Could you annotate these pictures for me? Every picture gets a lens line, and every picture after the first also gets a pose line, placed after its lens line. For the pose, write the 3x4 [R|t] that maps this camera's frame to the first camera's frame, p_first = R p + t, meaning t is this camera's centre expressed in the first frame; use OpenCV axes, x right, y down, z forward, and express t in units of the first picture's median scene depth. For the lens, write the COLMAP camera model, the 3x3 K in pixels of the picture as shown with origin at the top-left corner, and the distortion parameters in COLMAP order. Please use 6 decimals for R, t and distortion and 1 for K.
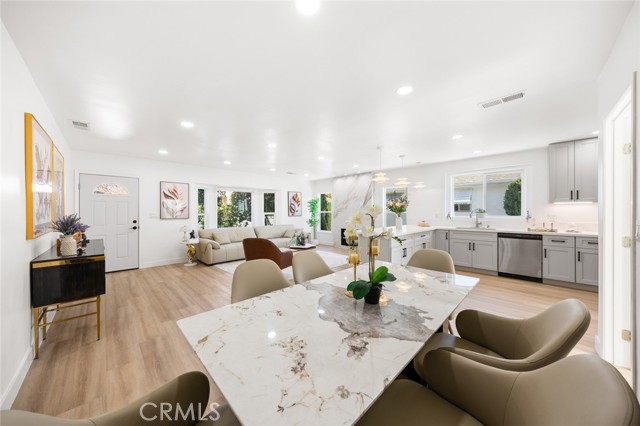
lens RADIAL K [[213.5, 0, 320.2], [0, 213.5, 209.3], [0, 0, 1]] dist [-0.011751, -0.000412]
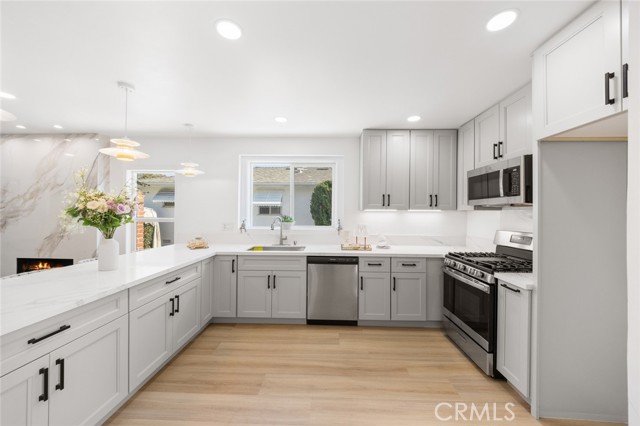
lens RADIAL K [[224.6, 0, 316.9], [0, 224.6, 211.9], [0, 0, 1]] dist [-0.004386, -0.000294]
pose [[0.723708, 0.011246, 0.690015, 0.380206], [-0.016483, 0.999864, 0.000992, -0.017658], [-0.689910, -0.012092, 0.723794, 0.474946]]
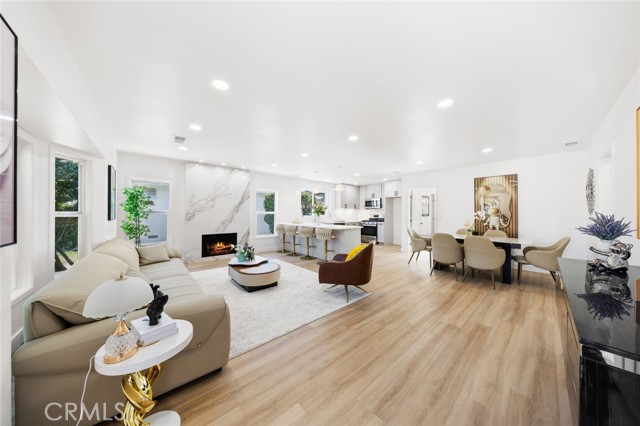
lens RADIAL K [[204.0, 0, 313.7], [0, 204.0, 212.0], [0, 0, 1]] dist [0.000076, -0.000012]
pose [[0.079850, 0.004349, 0.996797, -0.967852], [-0.018550, 0.999824, -0.002877, 0.012863], [-0.996634, -0.018261, 0.079916, 0.964892]]
